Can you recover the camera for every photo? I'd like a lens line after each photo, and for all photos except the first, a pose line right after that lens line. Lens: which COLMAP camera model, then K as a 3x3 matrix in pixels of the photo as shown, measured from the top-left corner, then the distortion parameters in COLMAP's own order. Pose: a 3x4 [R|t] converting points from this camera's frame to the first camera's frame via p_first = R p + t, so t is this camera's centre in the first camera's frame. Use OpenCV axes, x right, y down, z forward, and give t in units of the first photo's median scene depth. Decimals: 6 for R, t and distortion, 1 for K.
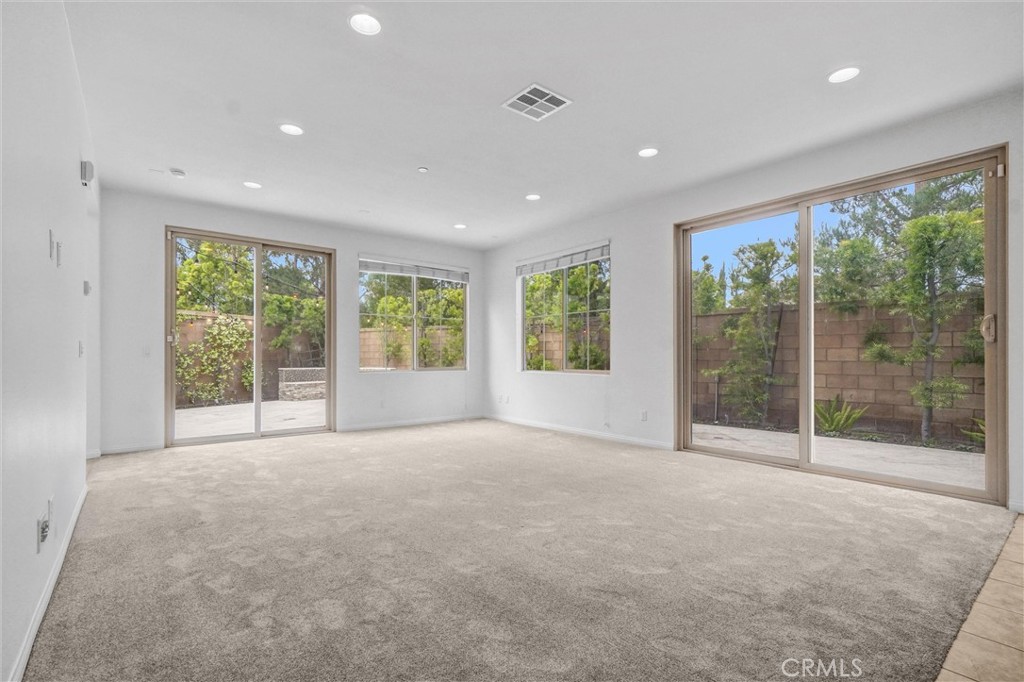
lens RADIAL K [[472.7, 0, 506.1], [0, 472.7, 359.4], [0, 0, 1]] dist [-0.006107, 0.003641]
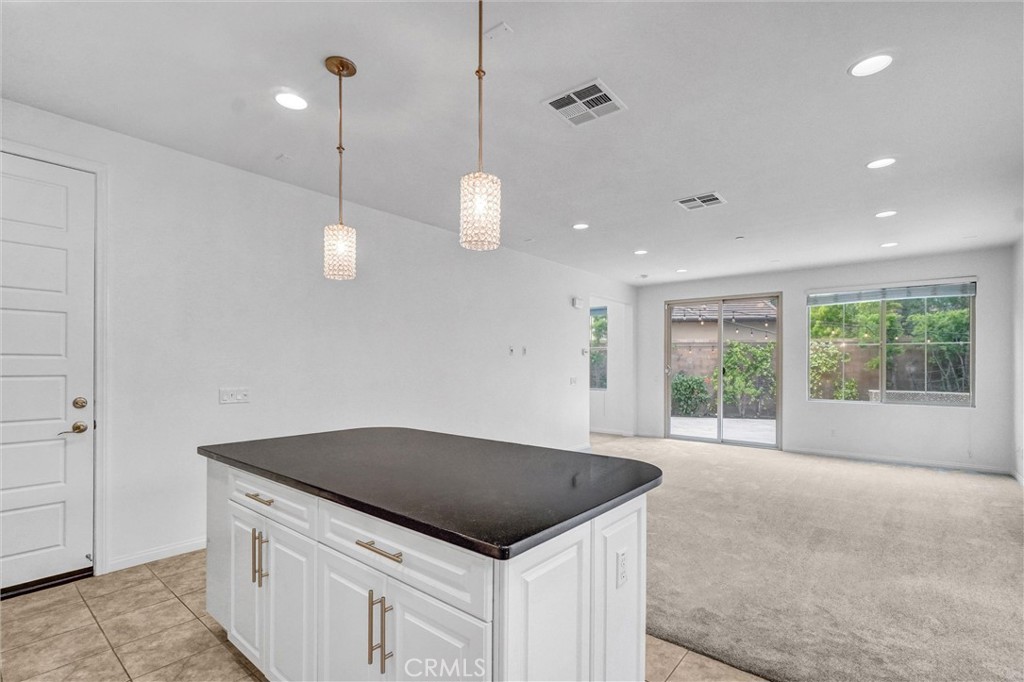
lens RADIAL K [[472.7, 0, 510.0], [0, 472.7, 366.6], [0, 0, 1]] dist [-0.006107, 0.003641]
pose [[0.210004, 0.003328, -0.977695, 0.684870], [-0.010571, 0.999943, 0.001133, -0.049322], [0.977643, 0.010097, 0.210027, 0.124379]]
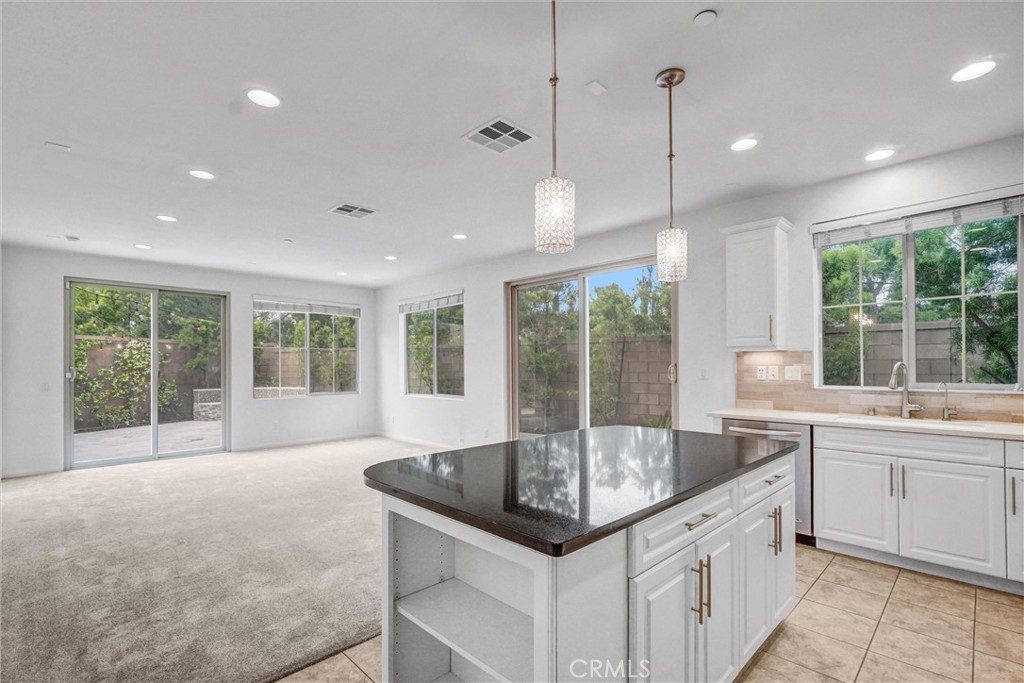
lens RADIAL K [[472.7, 0, 509.0], [0, 472.7, 365.8], [0, 0, 1]] dist [-0.006107, 0.003641]
pose [[0.994098, -0.006280, 0.108303, 0.204435], [0.007023, 0.999954, -0.006481, -0.046714], [-0.108257, 0.007204, 0.994097, -0.229422]]
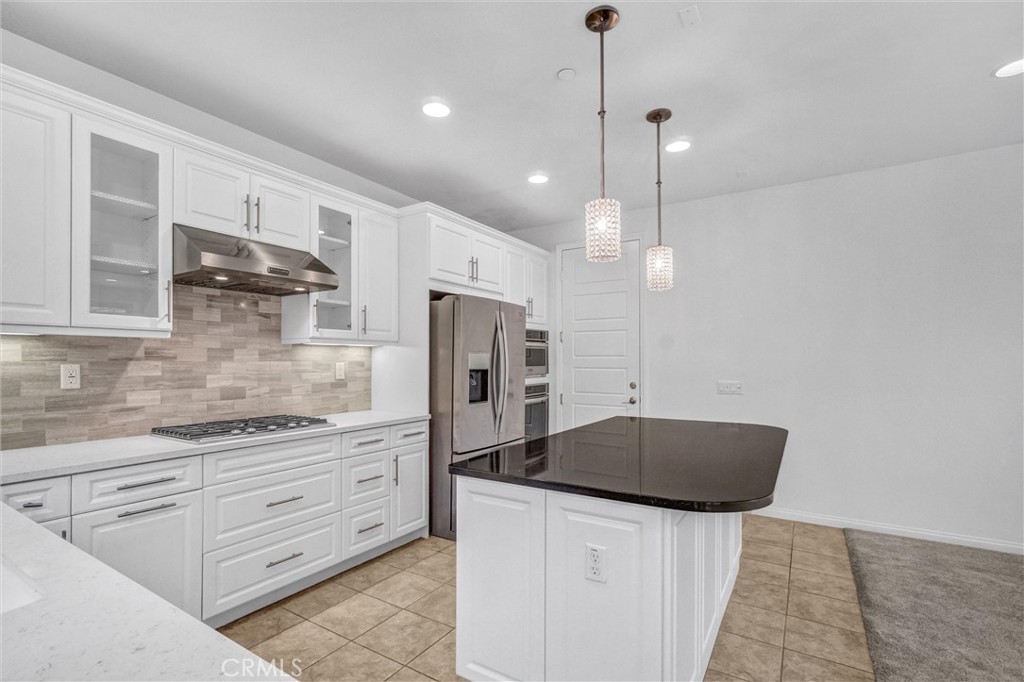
lens RADIAL K [[472.7, 0, 526.0], [0, 472.7, 358.6], [0, 0, 1]] dist [-0.006107, 0.003641]
pose [[-0.932572, -0.002879, -0.360972, 0.566365], [-0.003190, 0.999995, 0.000265, -0.051607], [0.360969, 0.001398, -0.932577, 0.476179]]
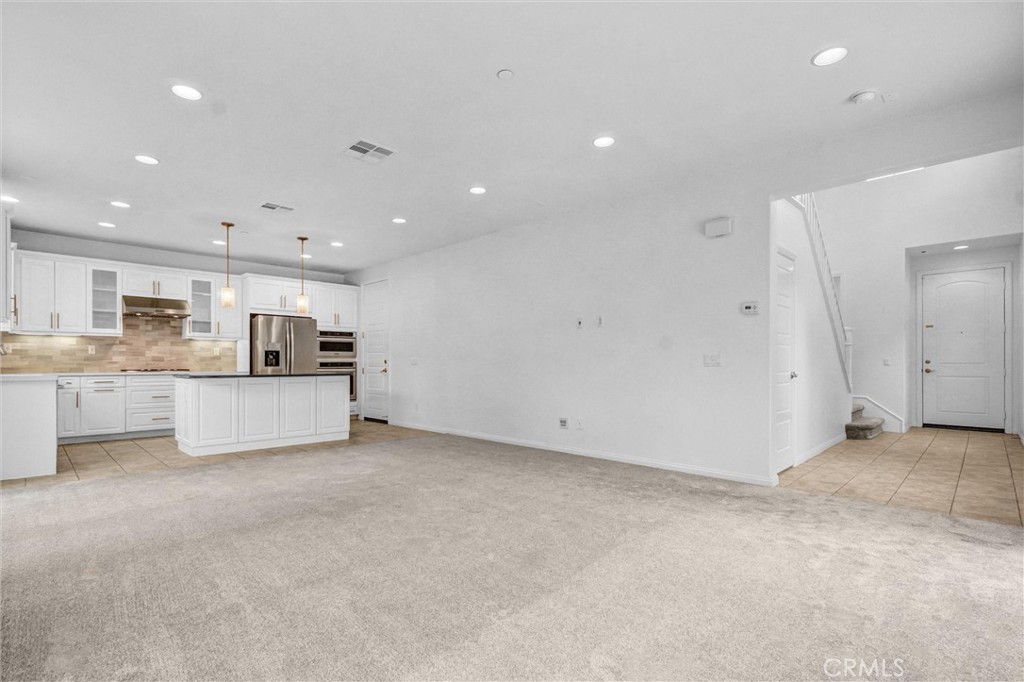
lens RADIAL K [[472.7, 0, 515.7], [0, 472.7, 364.9], [0, 0, 1]] dist [-0.006107, 0.003641]
pose [[-0.989328, 0.000296, -0.145708, -0.075276], [-0.000963, 0.999963, 0.008575, -0.009476], [0.145705, 0.008624, -0.989290, 1.260987]]
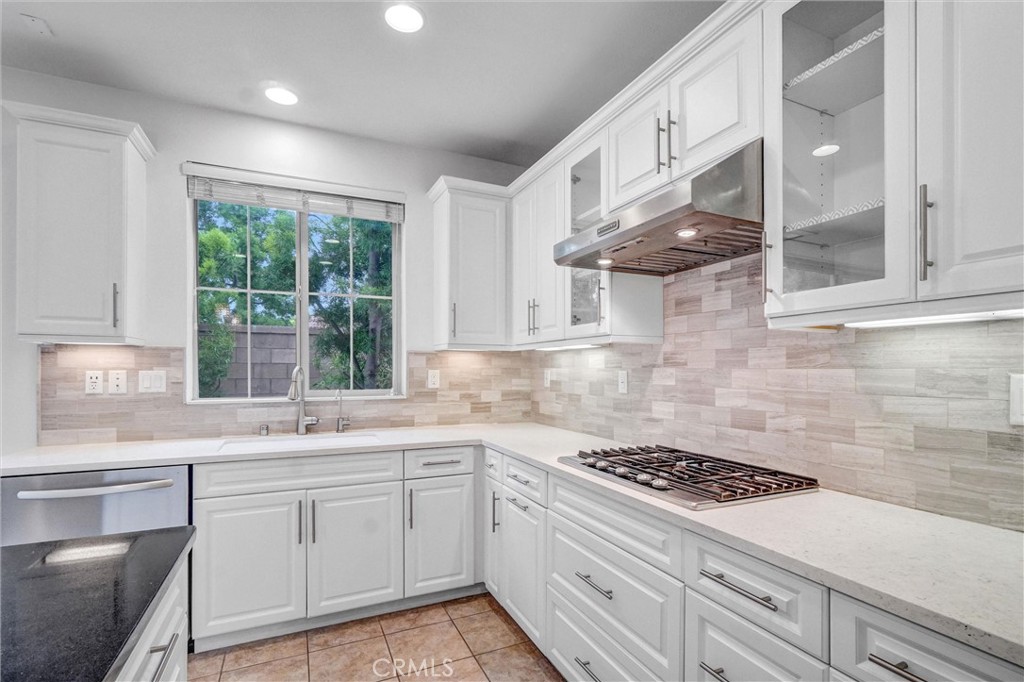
lens RADIAL K [[472.7, 0, 518.2], [0, 472.7, 366.5], [0, 0, 1]] dist [-0.006107, 0.003641]
pose [[0.225920, 0.003103, 0.974141, 0.335140], [0.004520, 0.999981, -0.004234, -0.048216], [-0.974135, 0.005360, 0.225902, -0.027267]]
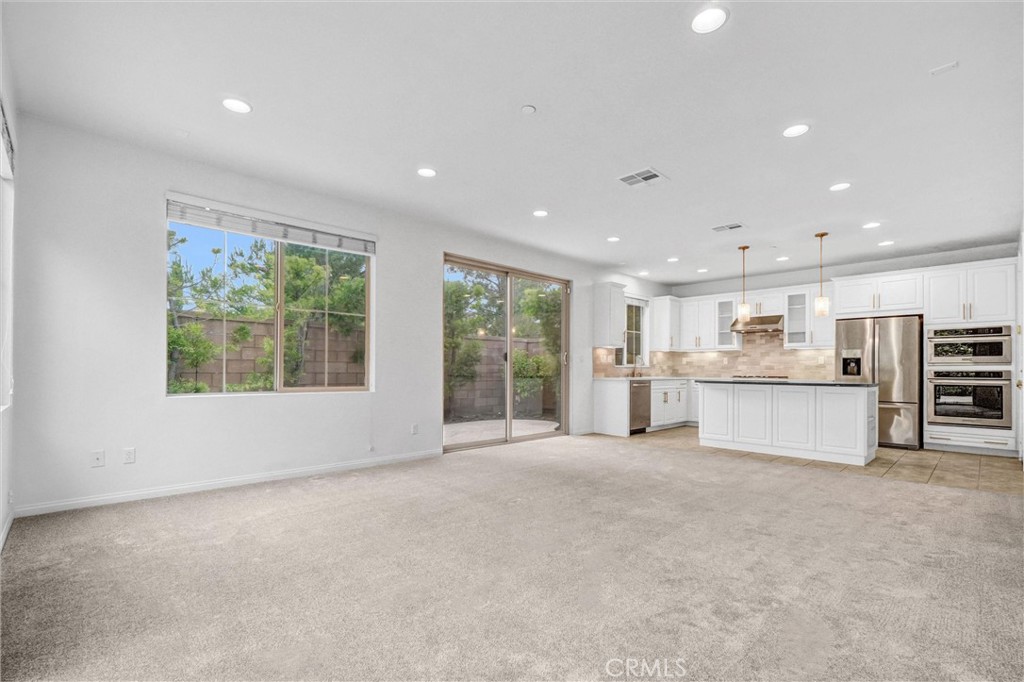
lens RADIAL K [[472.7, 0, 504.2], [0, 472.7, 364.7], [0, 0, 1]] dist [-0.006107, 0.003641]
pose [[-0.104843, 0.008656, 0.994451, -0.680466], [-0.001720, 0.999959, -0.008885, -0.008175], [-0.994487, -0.002642, -0.104824, 0.857765]]
